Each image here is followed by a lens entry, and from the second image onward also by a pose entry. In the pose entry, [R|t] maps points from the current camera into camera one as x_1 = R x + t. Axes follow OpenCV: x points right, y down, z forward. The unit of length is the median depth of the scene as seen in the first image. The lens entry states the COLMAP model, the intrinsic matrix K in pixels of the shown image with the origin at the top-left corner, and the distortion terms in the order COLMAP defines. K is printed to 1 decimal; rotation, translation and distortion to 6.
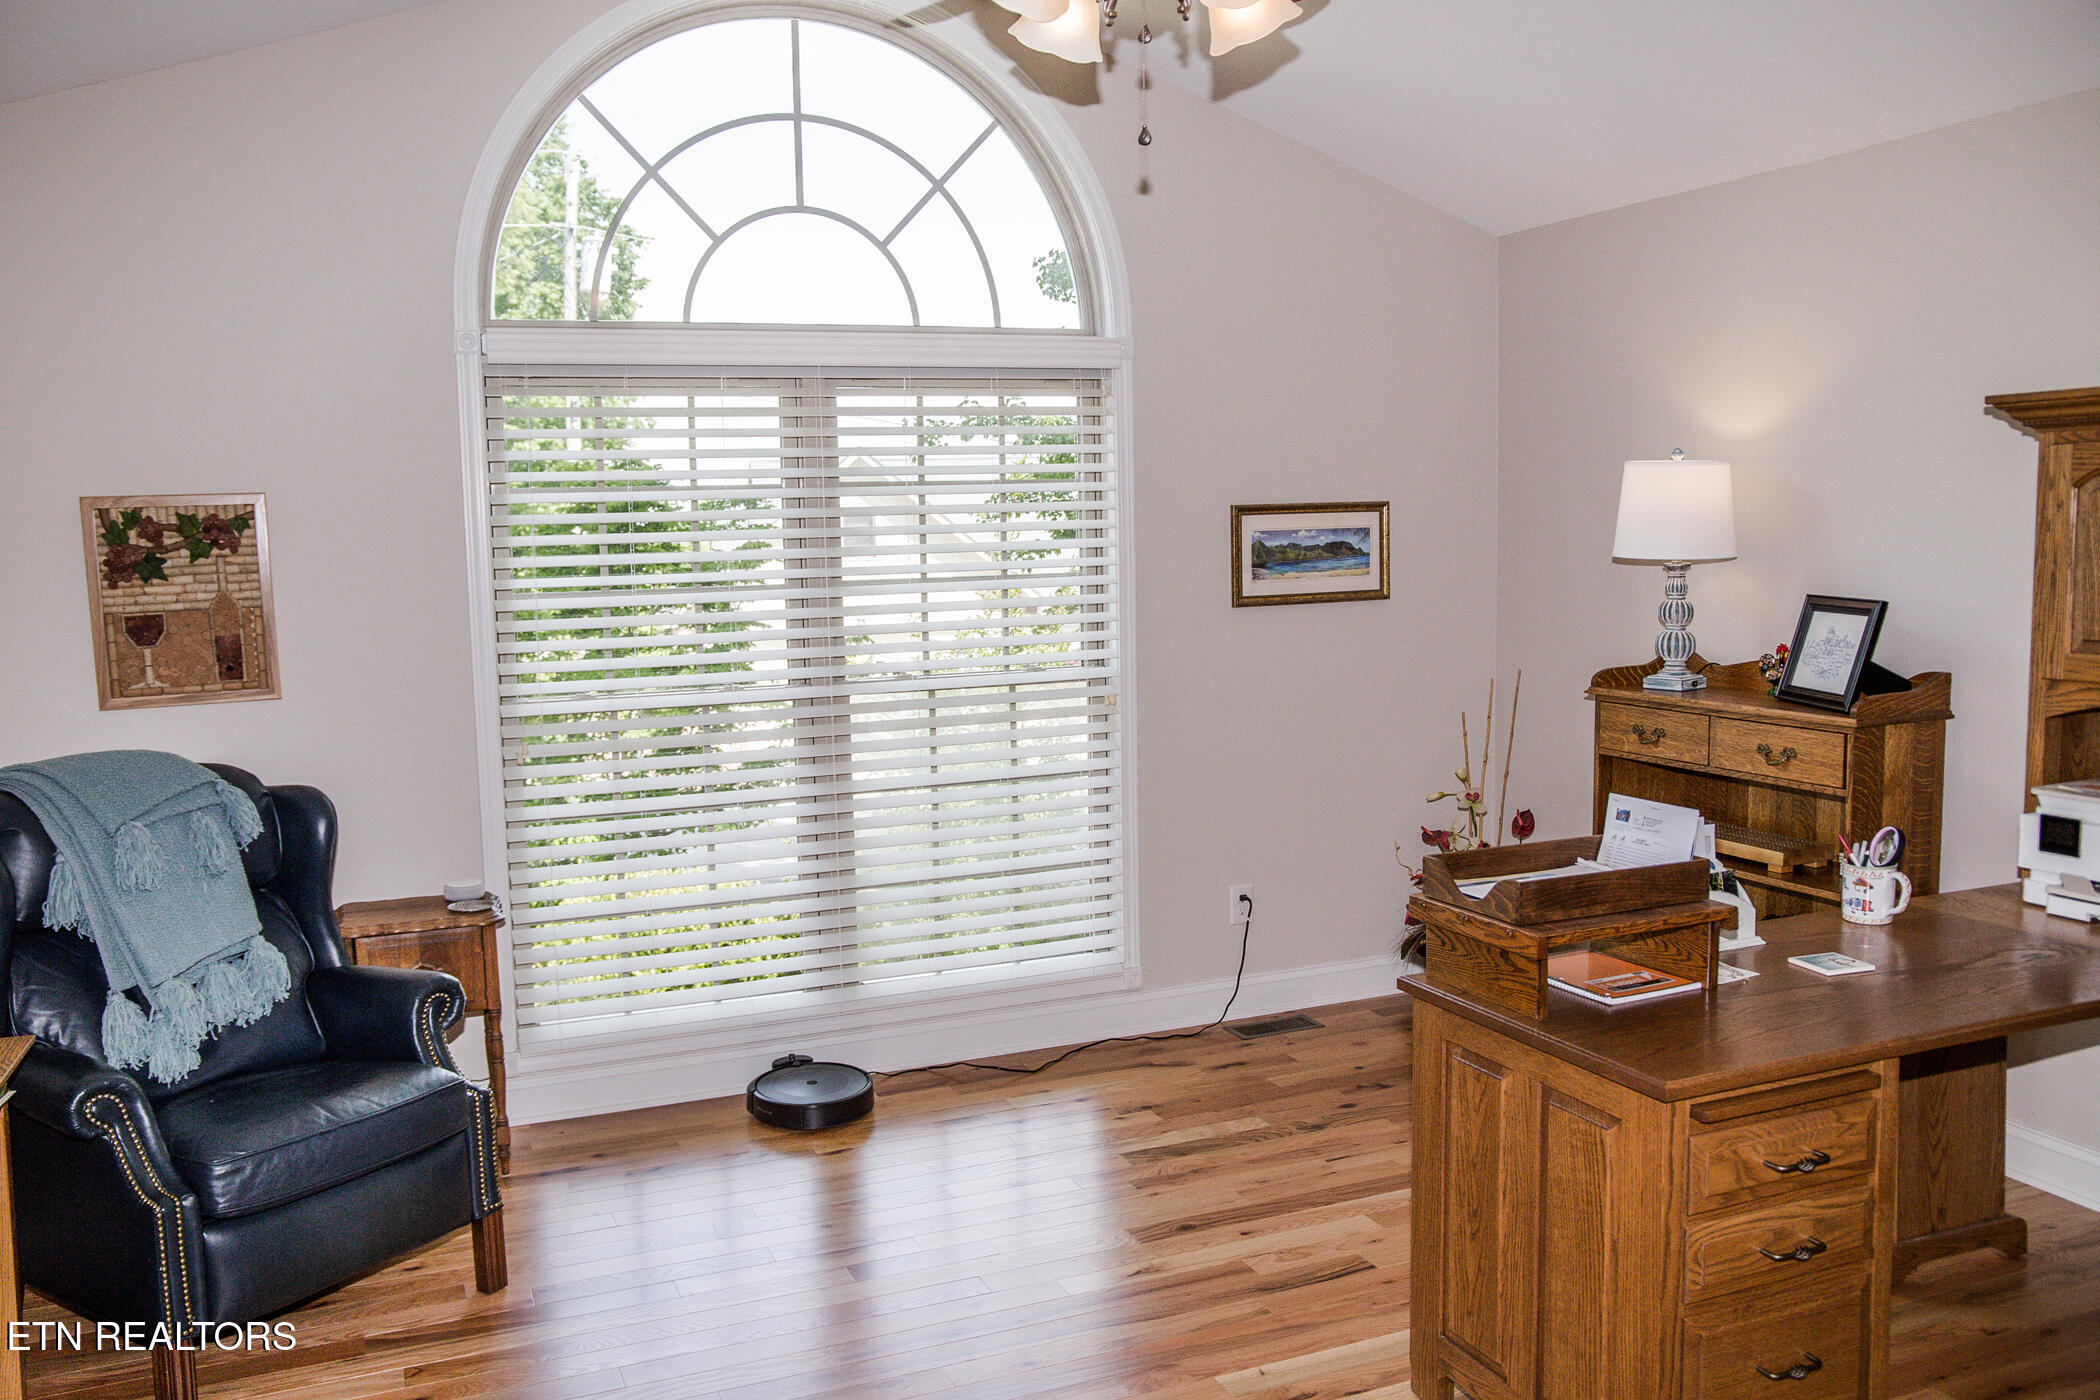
lens RADIAL K [[1787.3, 0, 1050.0], [0, 1787.3, 700.0], [0, 0, 1]] dist [-0.120699, 0.214401]
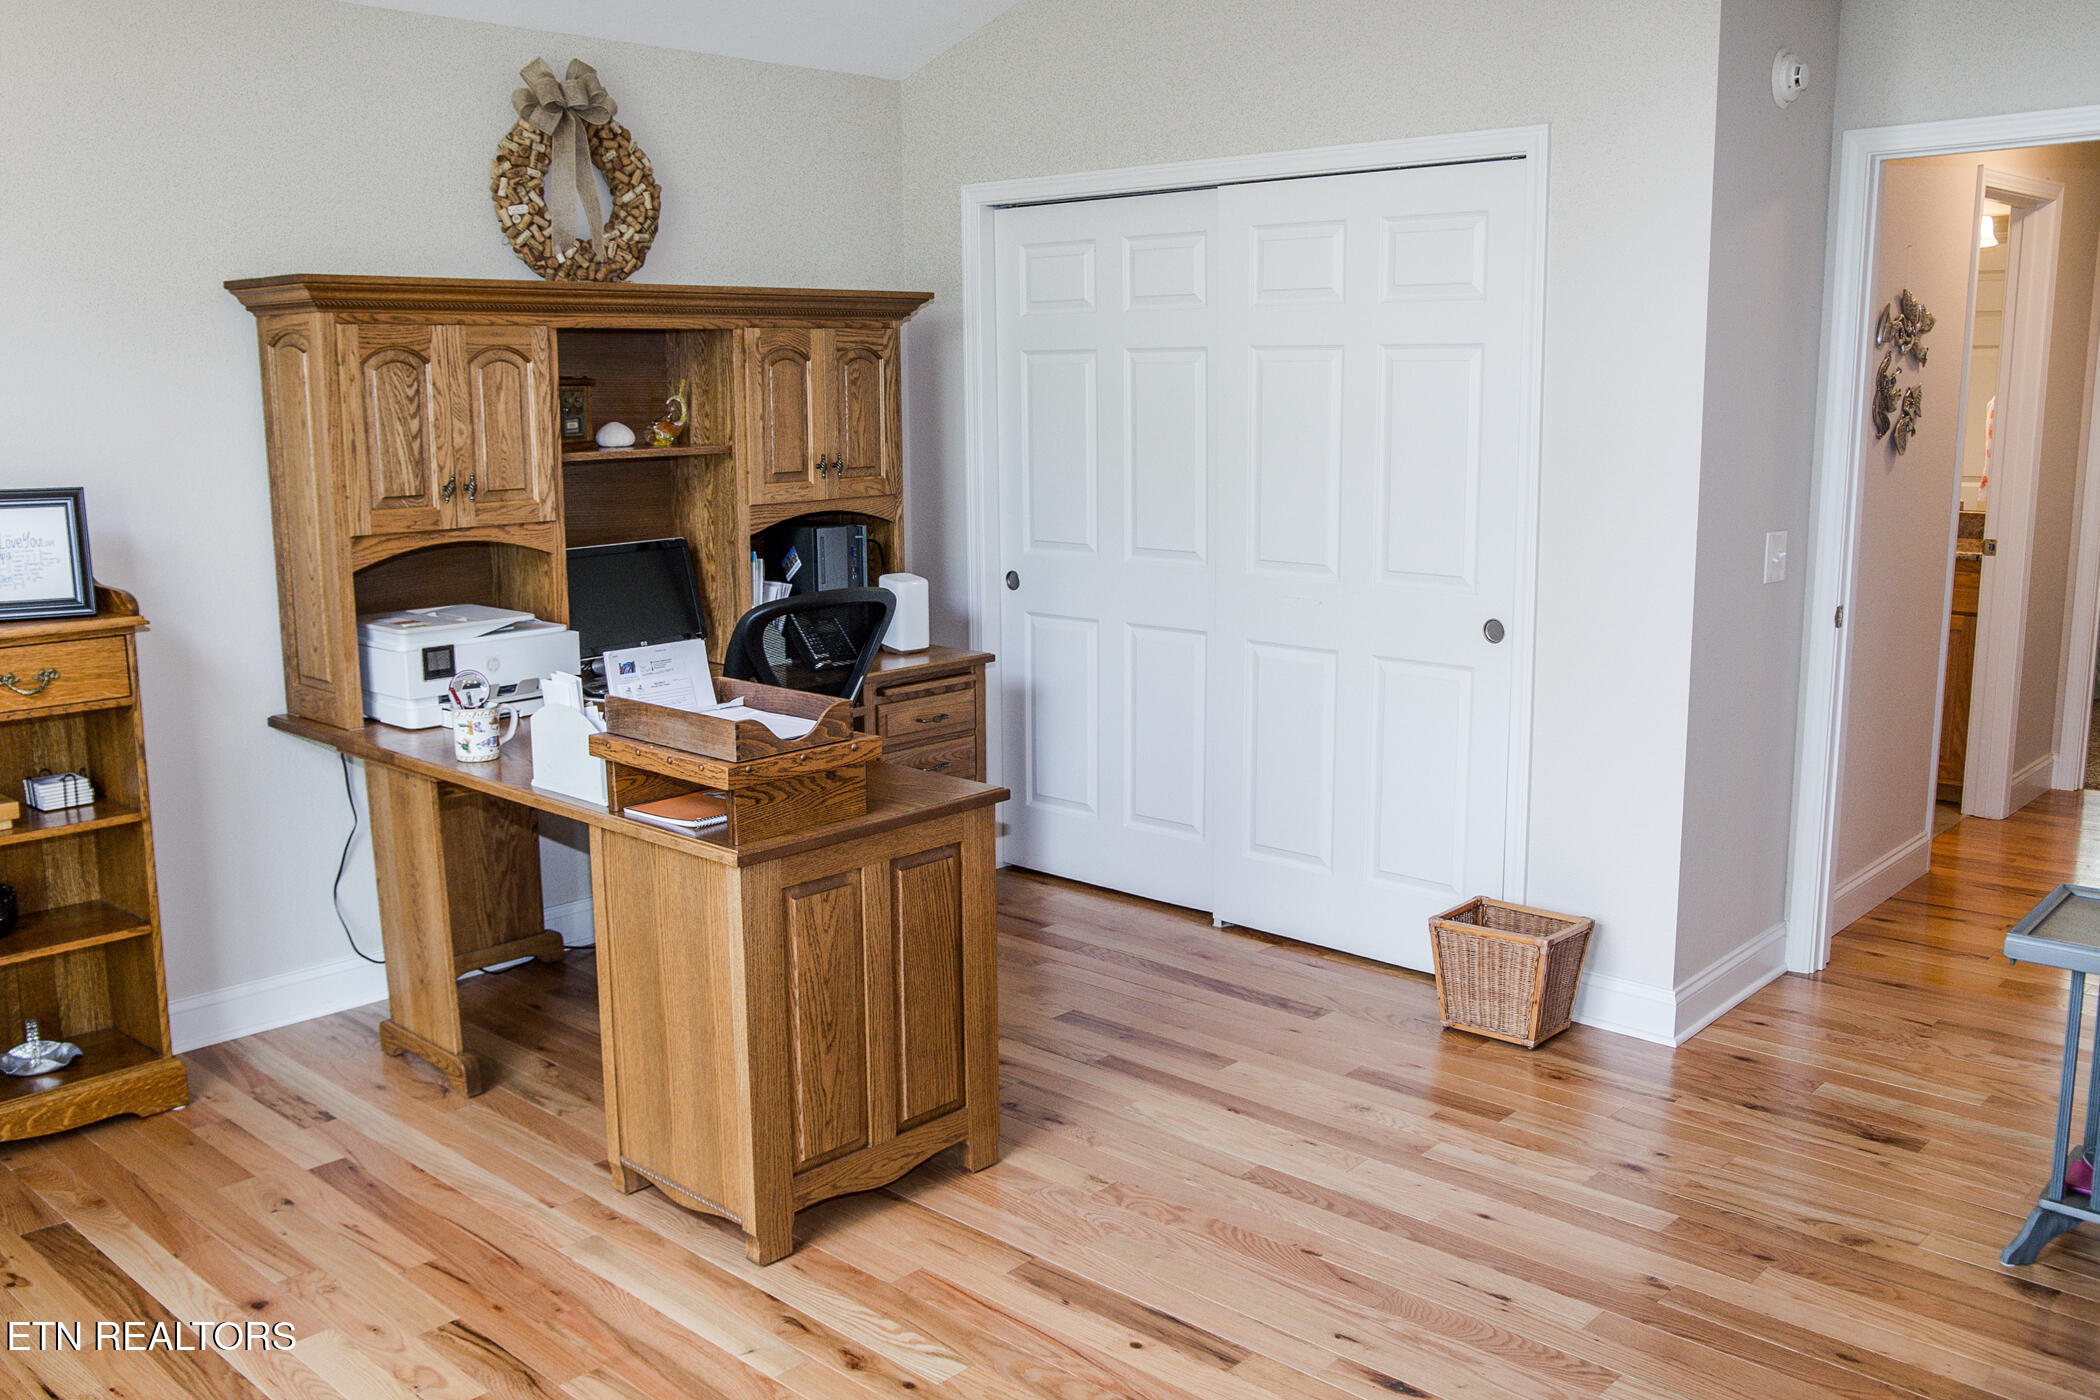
lens RADIAL K [[1787.3, 0, 1050.0], [0, 1787.3, 700.0], [0, 0, 1]] dist [-0.120699, 0.214401]
pose [[-0.425143, -0.136735, 0.894738, -0.653119], [0.111745, 0.973032, 0.201796, -0.090108], [-0.898202, 0.185775, -0.398399, 1.101872]]
